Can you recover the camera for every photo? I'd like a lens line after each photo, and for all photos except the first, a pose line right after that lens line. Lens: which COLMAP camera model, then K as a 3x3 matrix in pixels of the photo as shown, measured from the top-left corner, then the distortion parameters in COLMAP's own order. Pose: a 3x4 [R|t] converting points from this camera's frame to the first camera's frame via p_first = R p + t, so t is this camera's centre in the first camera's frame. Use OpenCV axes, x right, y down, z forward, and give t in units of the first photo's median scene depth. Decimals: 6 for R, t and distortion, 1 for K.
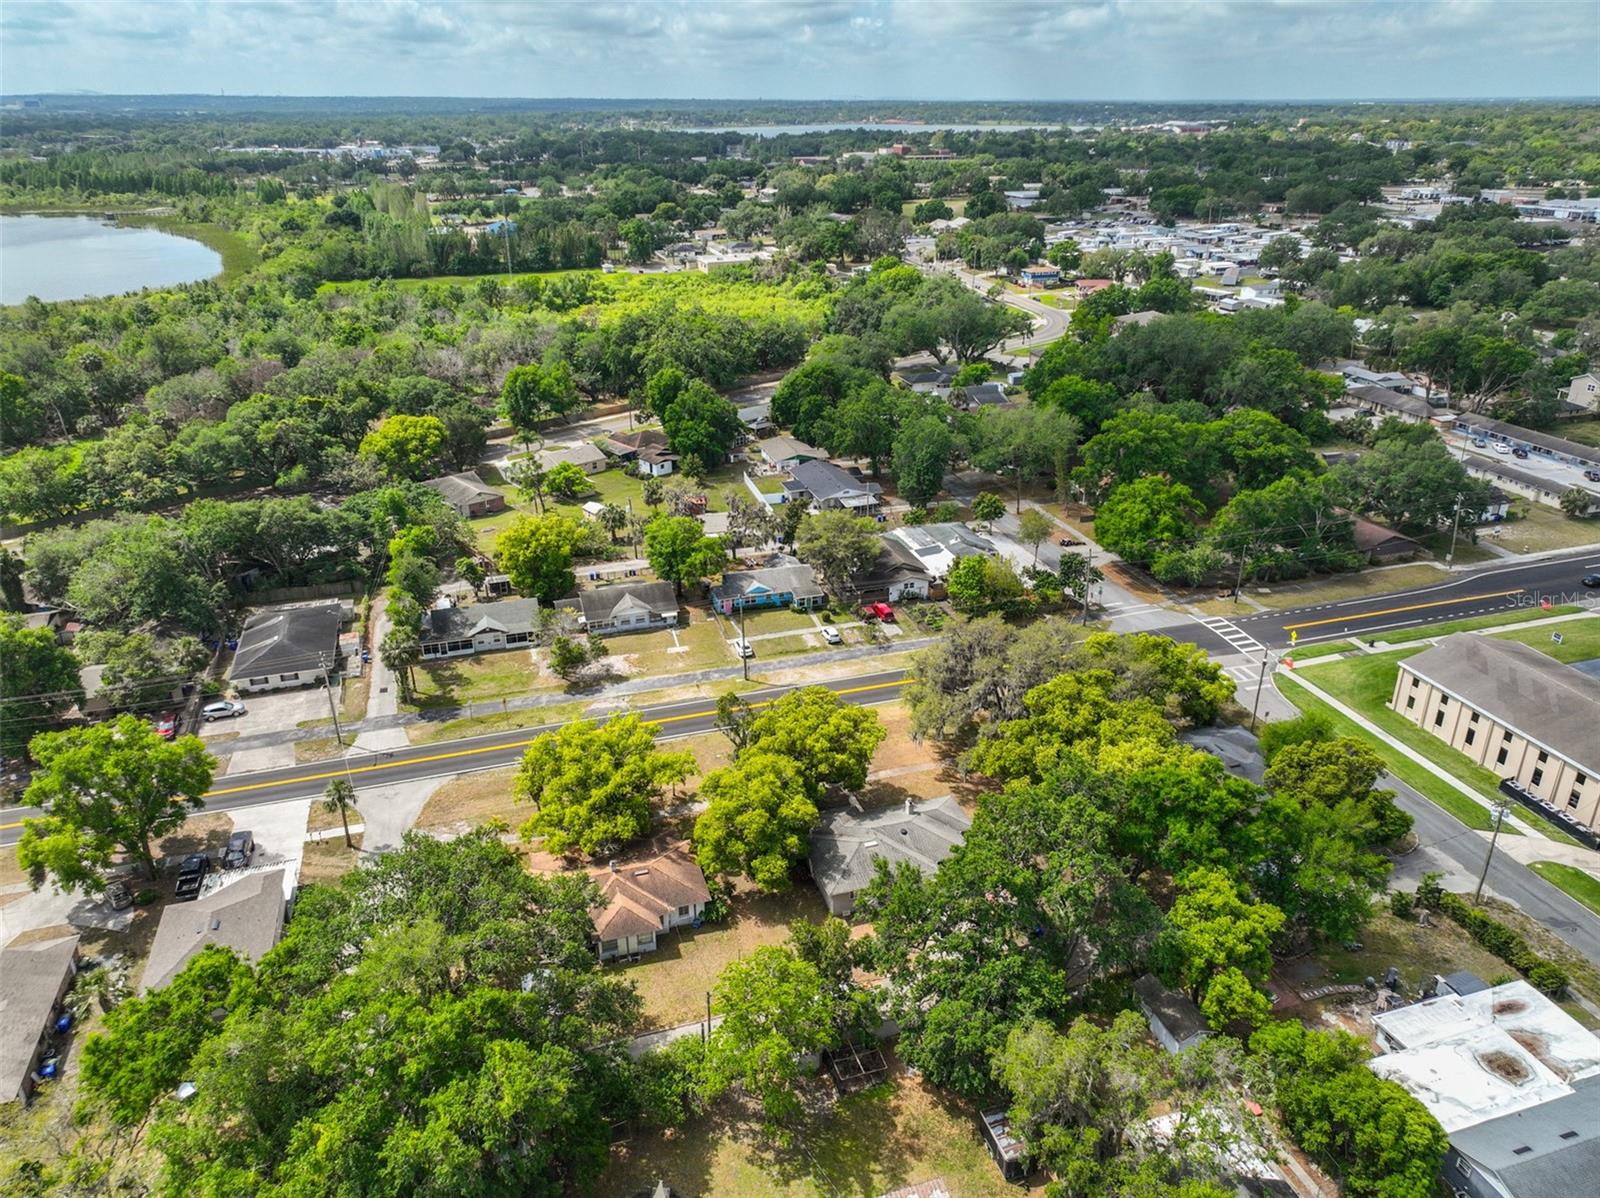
lens RADIAL K [[1118.7, 0, 809.3], [0, 1118.7, 598.3], [0, 0, 1]] dist [0.001581, 0.017610]
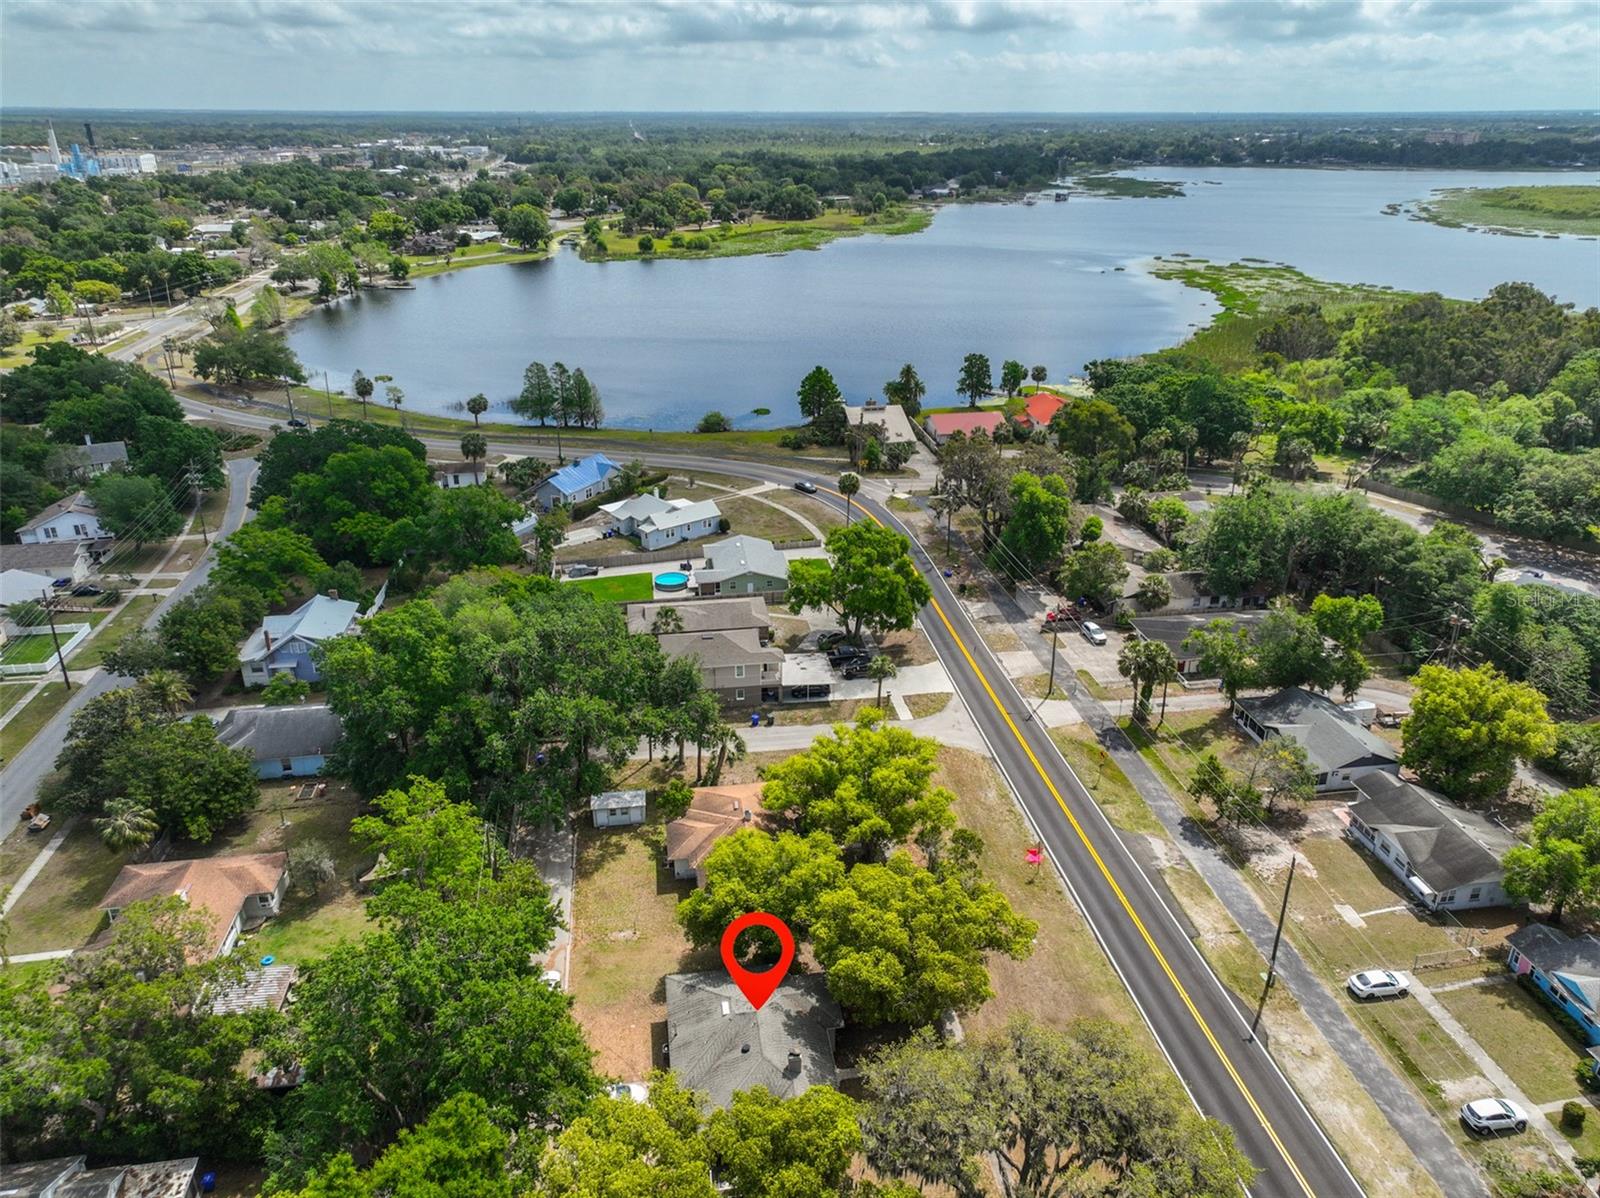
lens RADIAL K [[1118.7, 0, 809.3], [0, 1118.7, 598.3], [0, 0, 1]] dist [0.001581, 0.017610]
pose [[-0.156341, 0.396602, -0.904580, 0.407955], [-0.400292, 0.811816, 0.425114, -0.232917], [0.902953, 0.428558, 0.031836, 0.586555]]
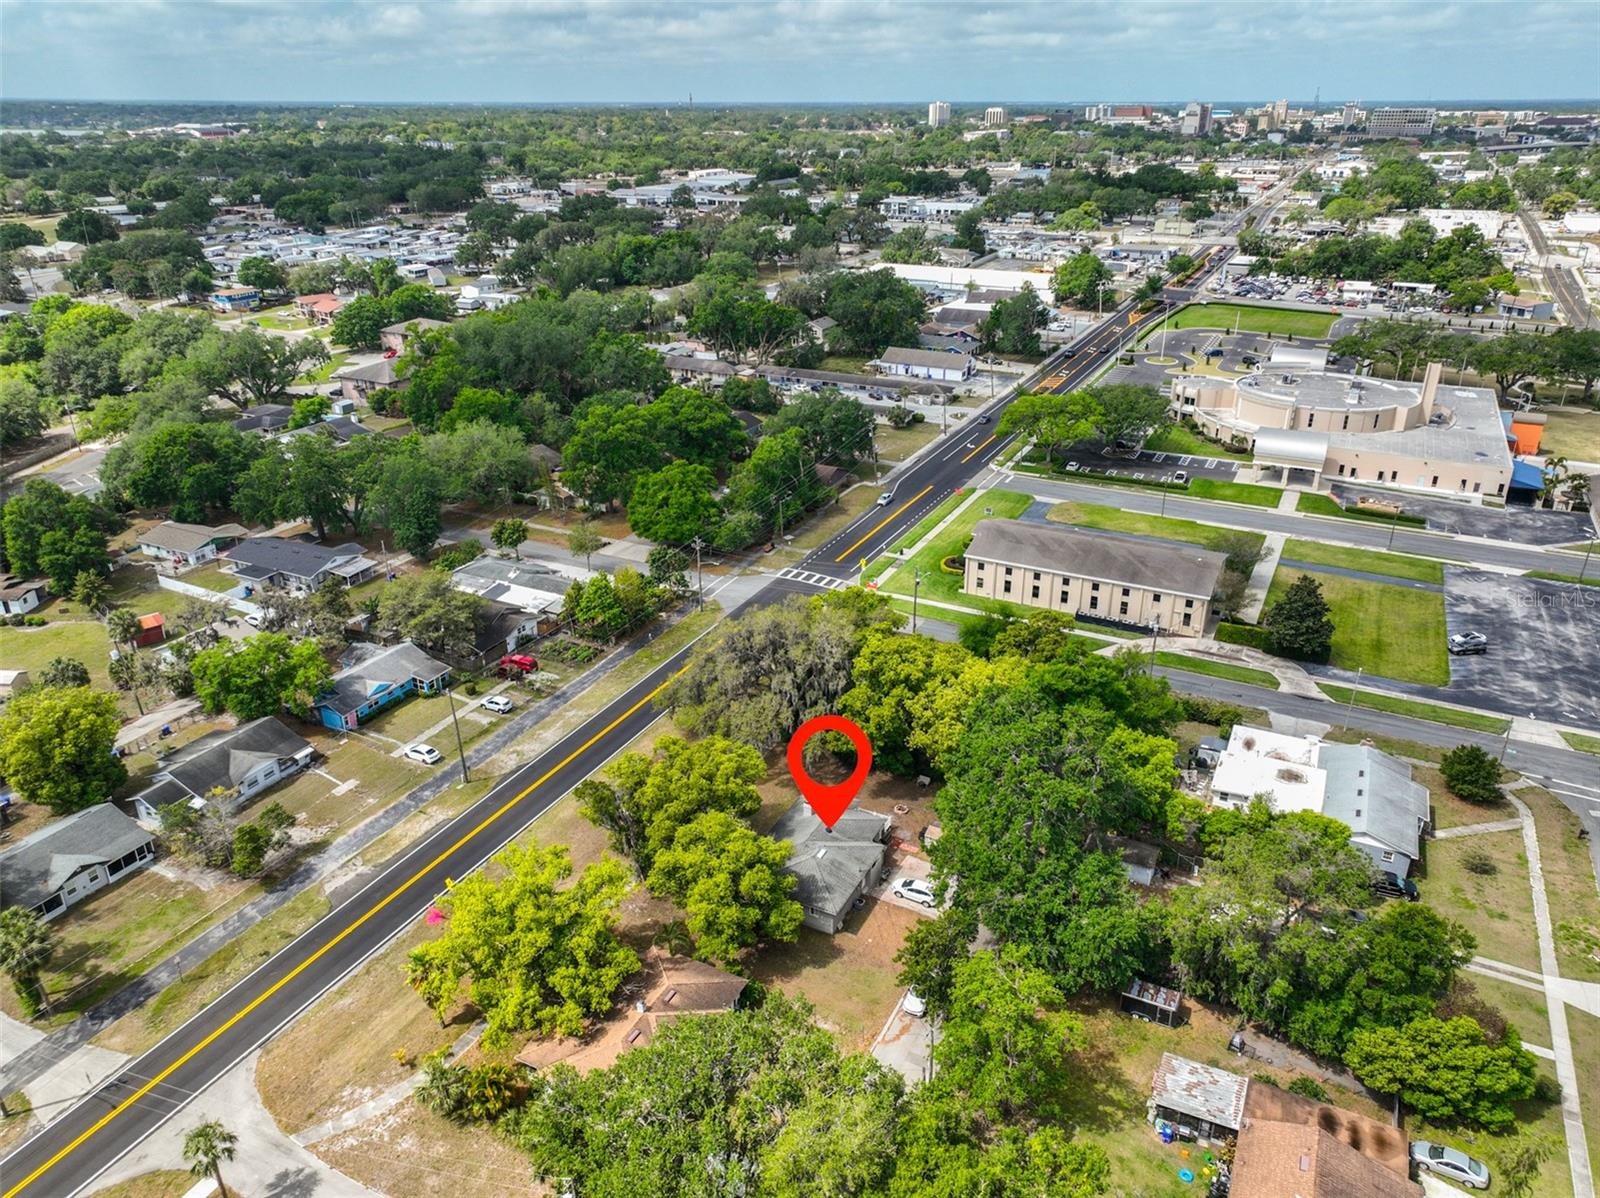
lens RADIAL K [[1118.7, 0, 809.3], [0, 1118.7, 598.3], [0, 0, 1]] dist [0.001581, 0.017610]
pose [[0.697942, -0.290417, 0.654626, -0.348526], [0.291419, 0.950154, 0.110822, -0.070311], [-0.654181, 0.113423, 0.747786, 0.156343]]
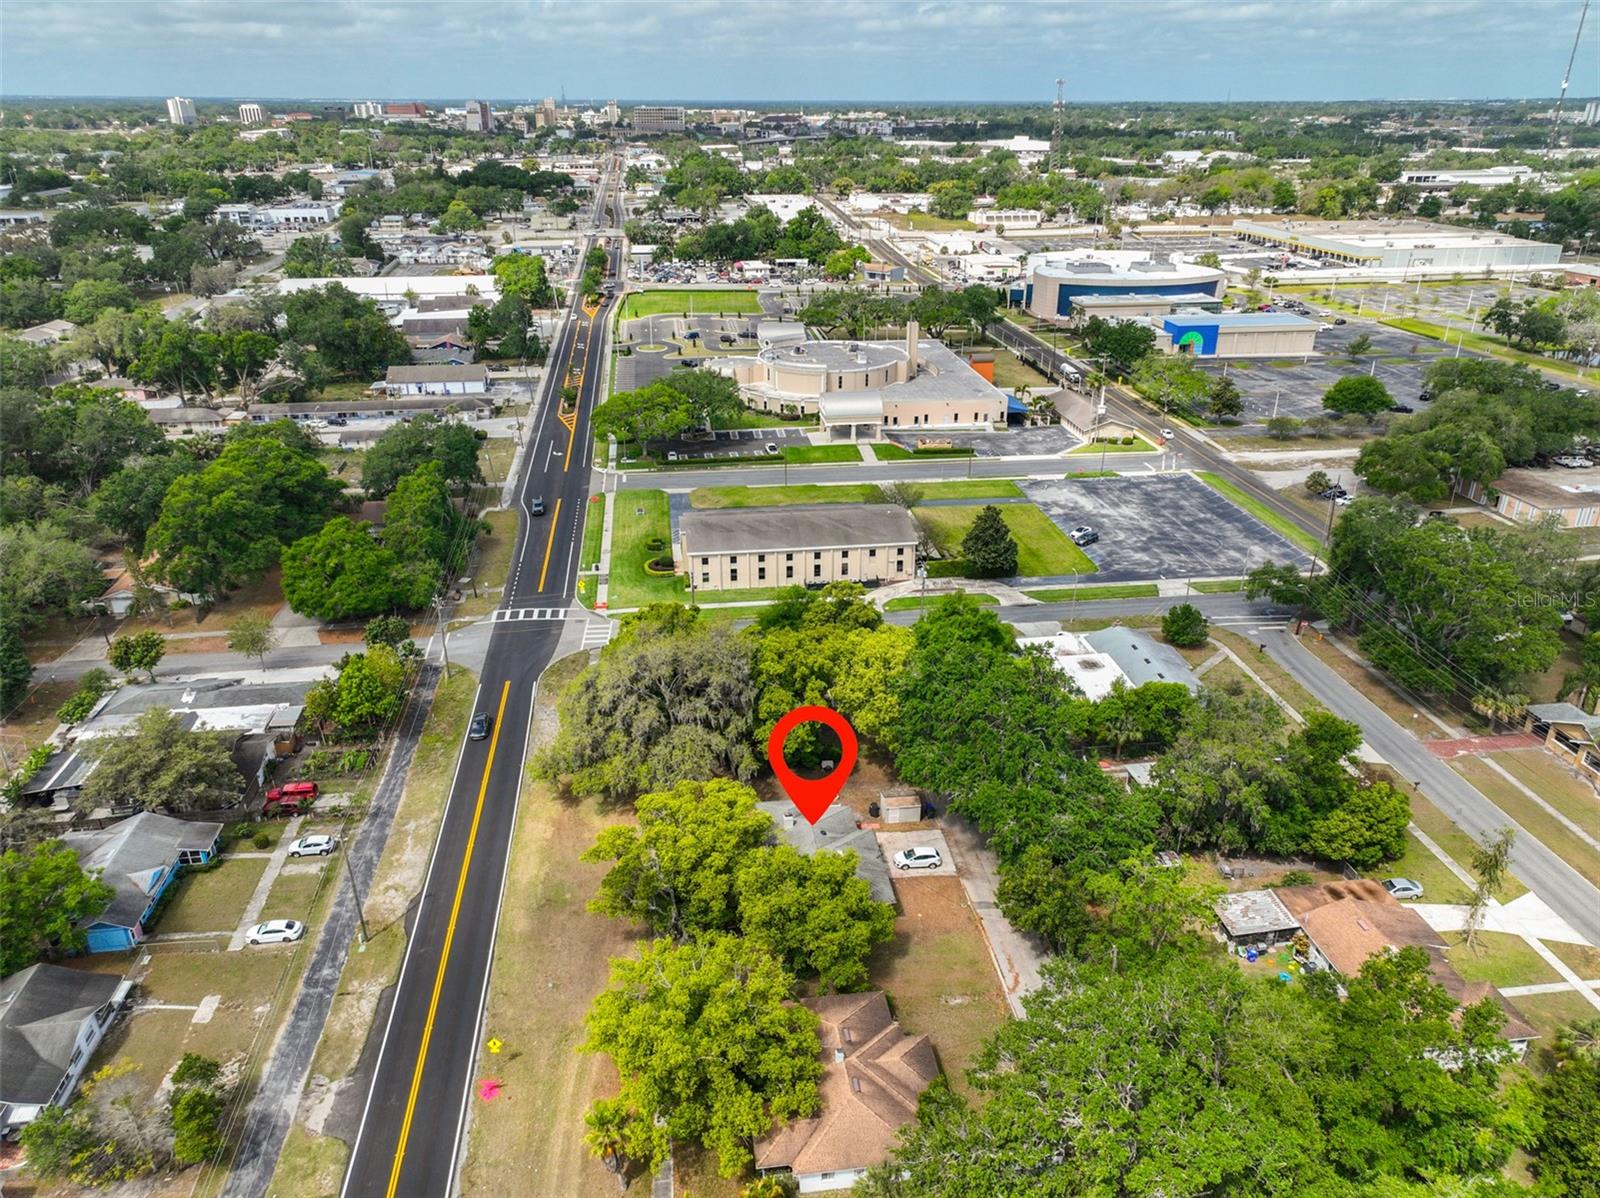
lens RADIAL K [[1118.7, 0, 809.3], [0, 1118.7, 598.3], [0, 0, 1]] dist [0.001581, 0.017610]
pose [[0.168369, -0.401107, 0.900425, -0.487318], [0.400241, 0.862595, 0.309415, -0.190515], [-0.900810, 0.308291, 0.305774, 0.425081]]
